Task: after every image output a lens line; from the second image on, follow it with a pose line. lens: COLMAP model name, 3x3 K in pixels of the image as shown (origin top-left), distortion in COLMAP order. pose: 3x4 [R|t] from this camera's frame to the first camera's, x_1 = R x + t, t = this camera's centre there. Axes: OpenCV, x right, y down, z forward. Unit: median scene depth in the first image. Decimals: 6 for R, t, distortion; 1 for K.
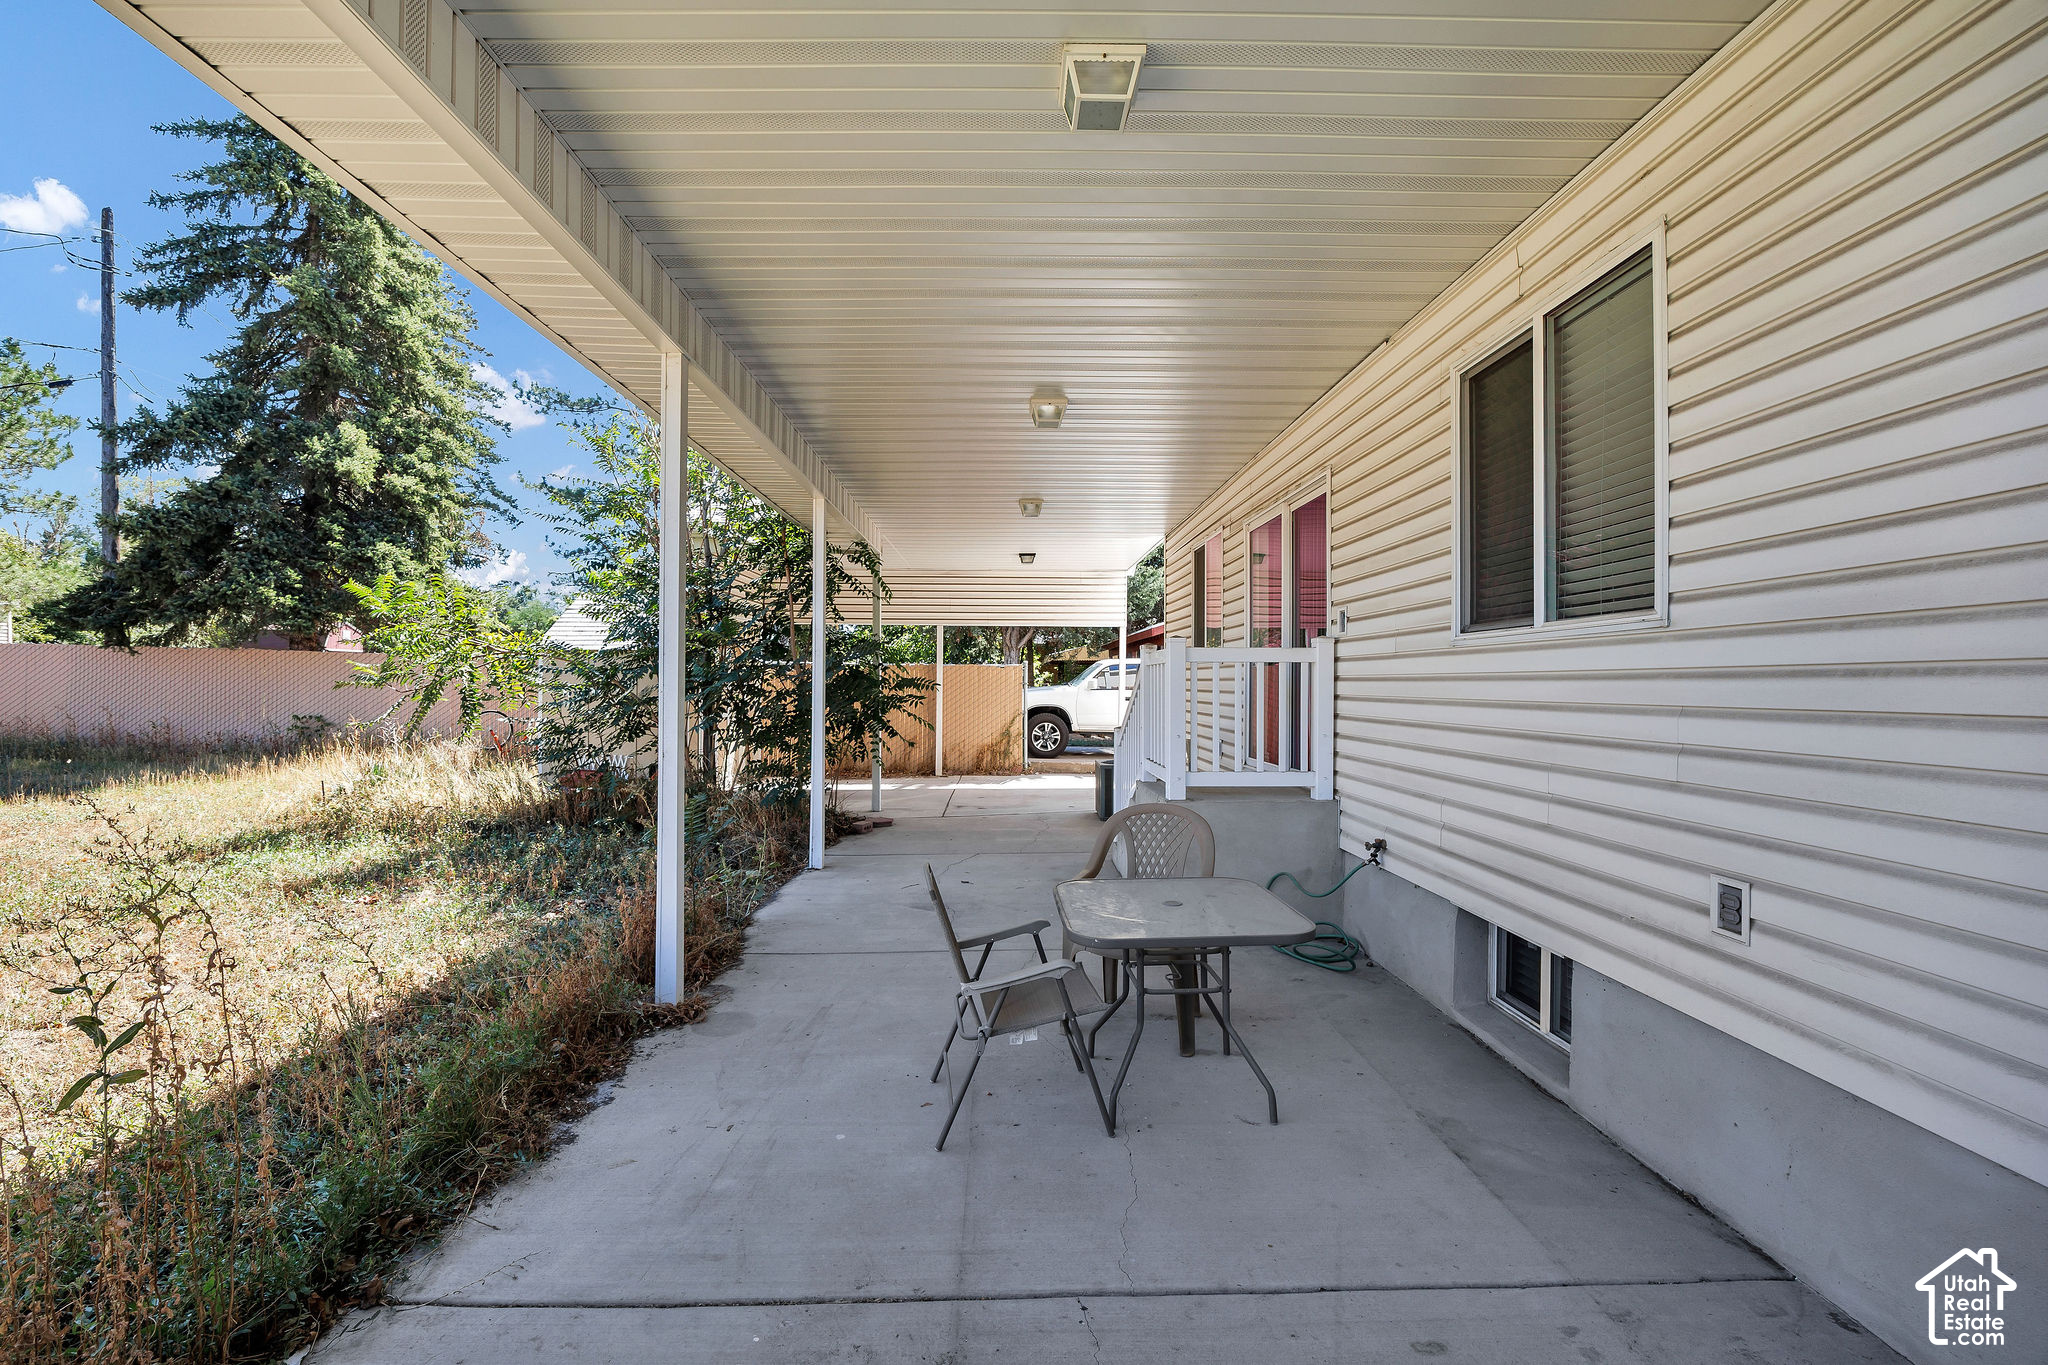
lens RADIAL K [[933.3, 0, 1024.0], [0, 933.3, 682.5], [0, 0, 1]] dist [-0.001487, 0.000004]
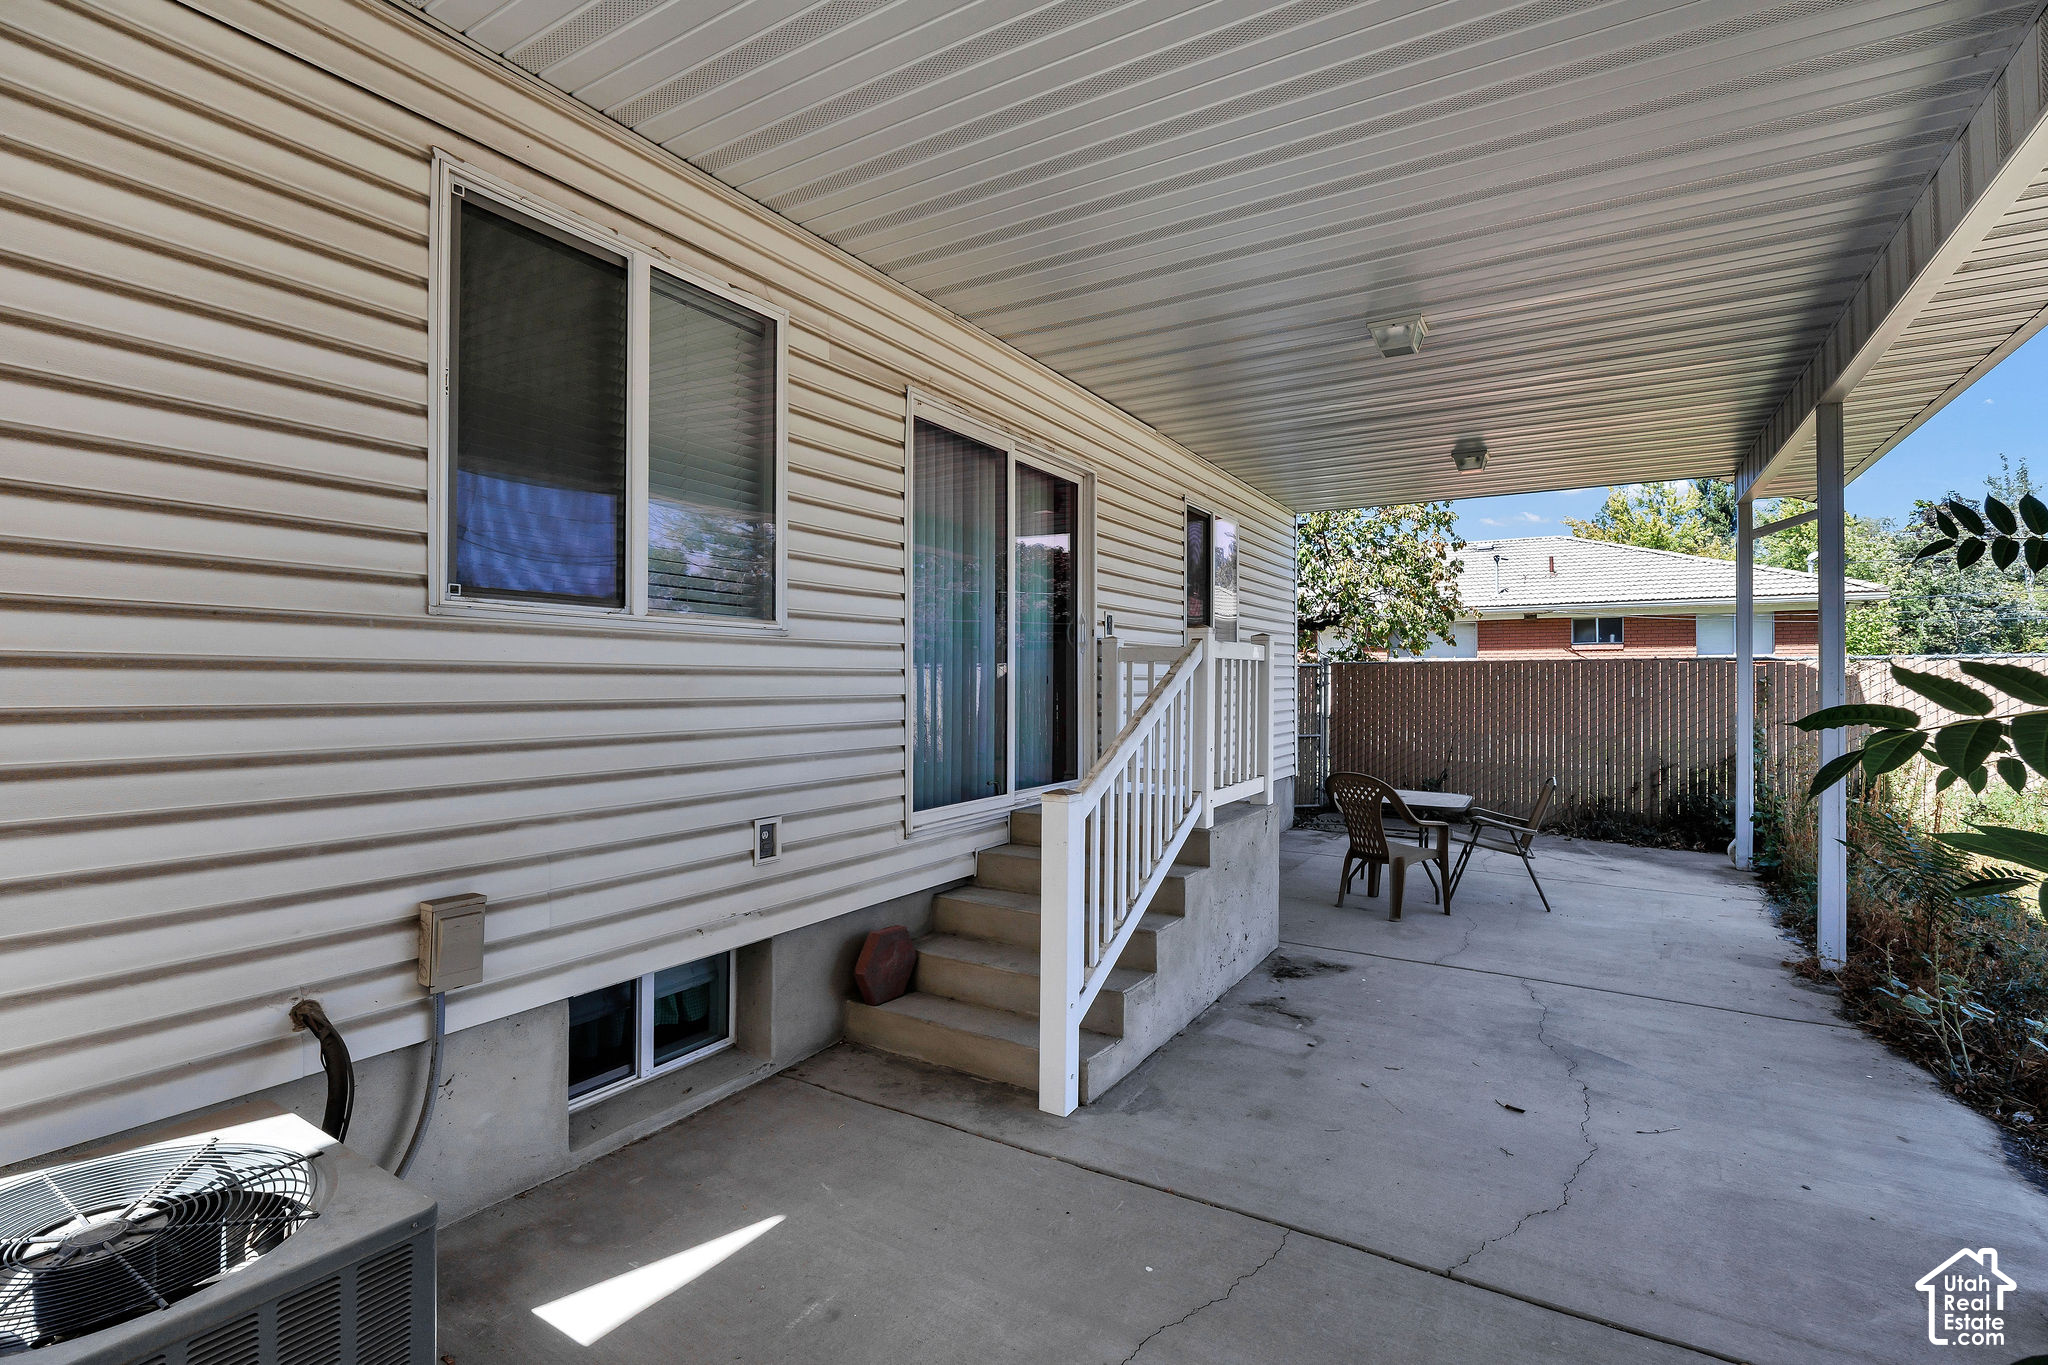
lens RADIAL K [[933.3, 0, 1024.0], [0, 933.3, 682.5], [0, 0, 1]] dist [-0.001487, 0.000004]
pose [[-0.844528, -0.005268, 0.535486, -0.274546], [-0.008117, 0.999963, -0.002965, 0.007453], [-0.535450, -0.006851, -0.844539, 1.890606]]
